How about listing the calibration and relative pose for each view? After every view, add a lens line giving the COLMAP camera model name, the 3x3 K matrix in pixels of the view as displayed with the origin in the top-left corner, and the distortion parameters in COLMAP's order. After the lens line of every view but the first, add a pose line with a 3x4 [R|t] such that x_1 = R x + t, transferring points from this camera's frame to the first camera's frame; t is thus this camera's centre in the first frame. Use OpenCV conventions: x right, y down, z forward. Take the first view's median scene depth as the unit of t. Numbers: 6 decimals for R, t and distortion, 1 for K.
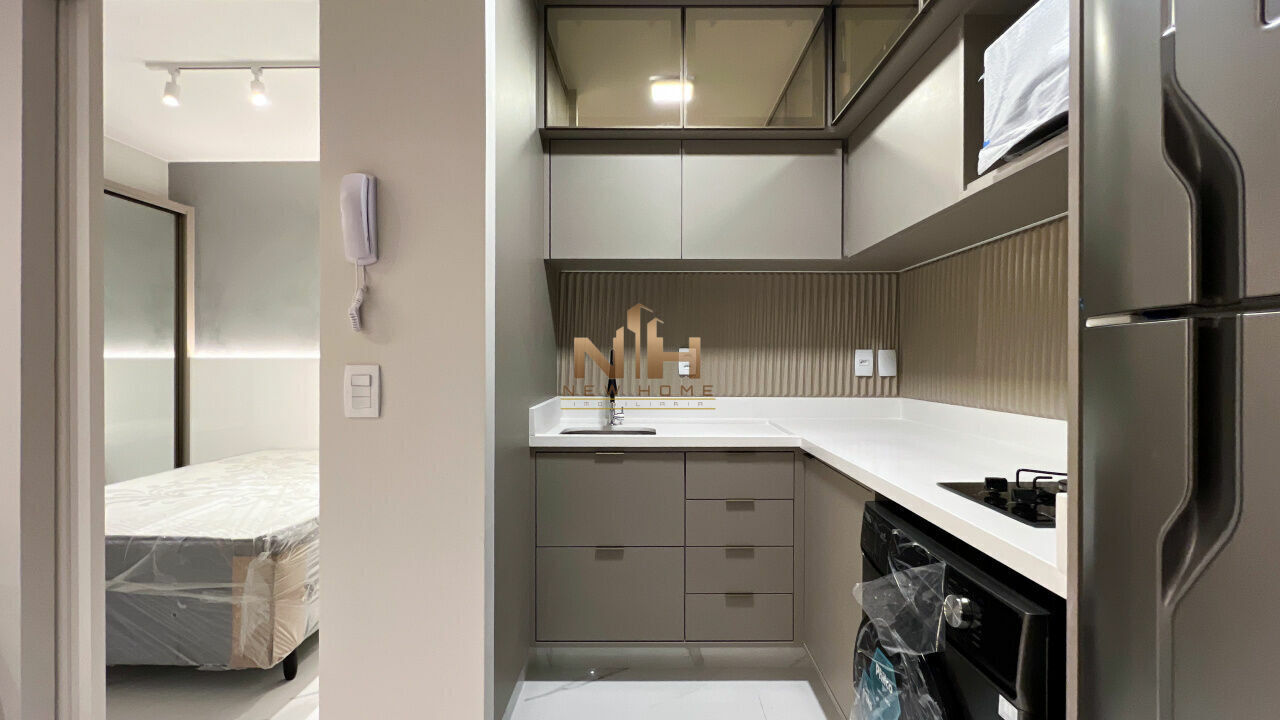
lens RADIAL K [[532.0, 0, 645.0], [0, 532.0, 360.9], [0, 0, 1]] dist [0.002206, 0.000044]
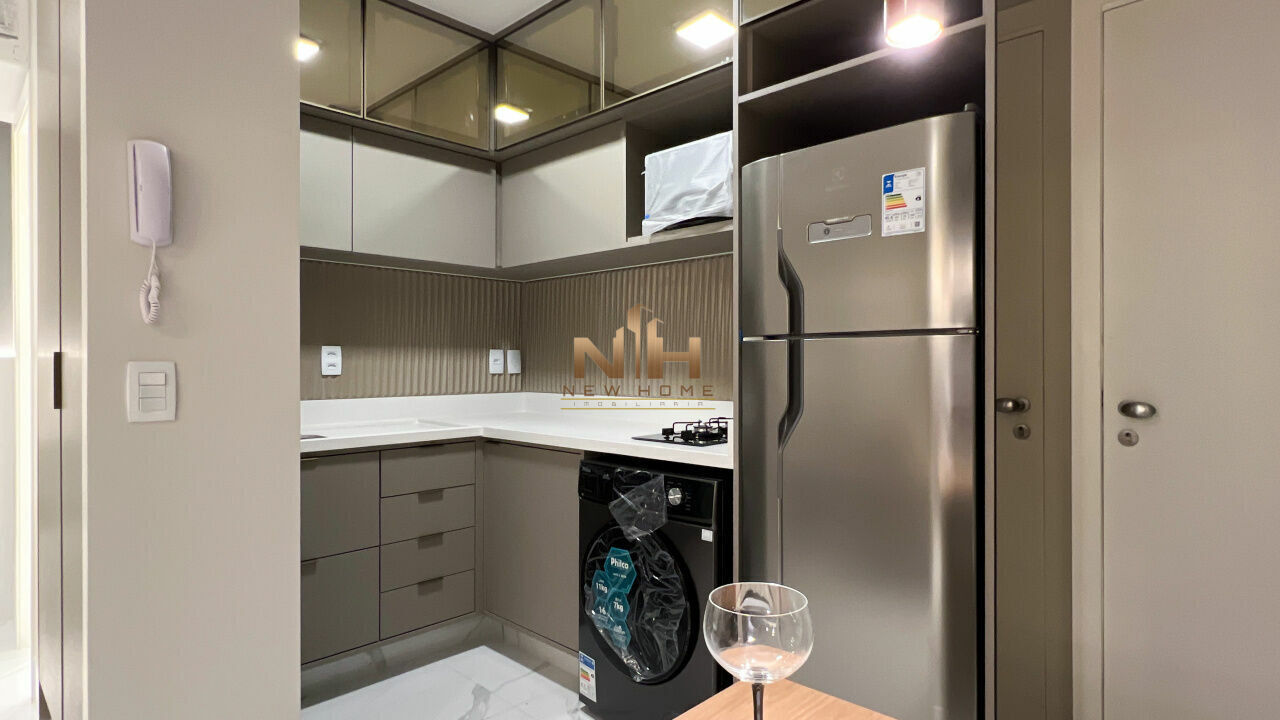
lens RADIAL K [[677.4, 0, 601.0], [0, 677.4, 367.0], [0, 0, 1]] dist [-0.000911, -0.000068]
pose [[0.724402, -0.006625, 0.689346, -0.493314], [0.003169, 0.999975, 0.006280, 0.007826], [-0.689370, -0.002365, 0.724405, -0.200950]]
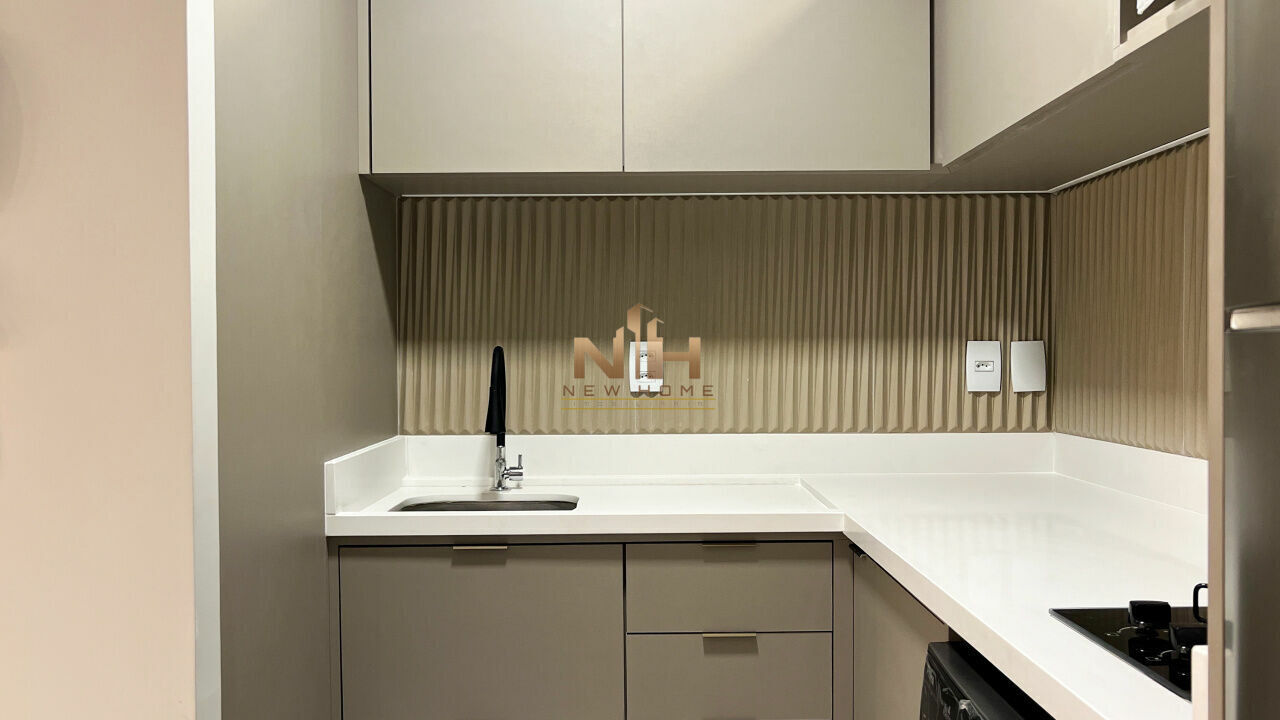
lens RADIAL K [[1016.8, 0, 636.1], [0, 1016.8, 363.2], [0, 0, 1]] dist [0.007513, 0.003286]
pose [[0.999962, -0.008493, 0.001805, 0.085748], [0.008475, 0.999917, 0.009712, -0.015429], [-0.001888, -0.009697, 0.999951, 0.002313]]
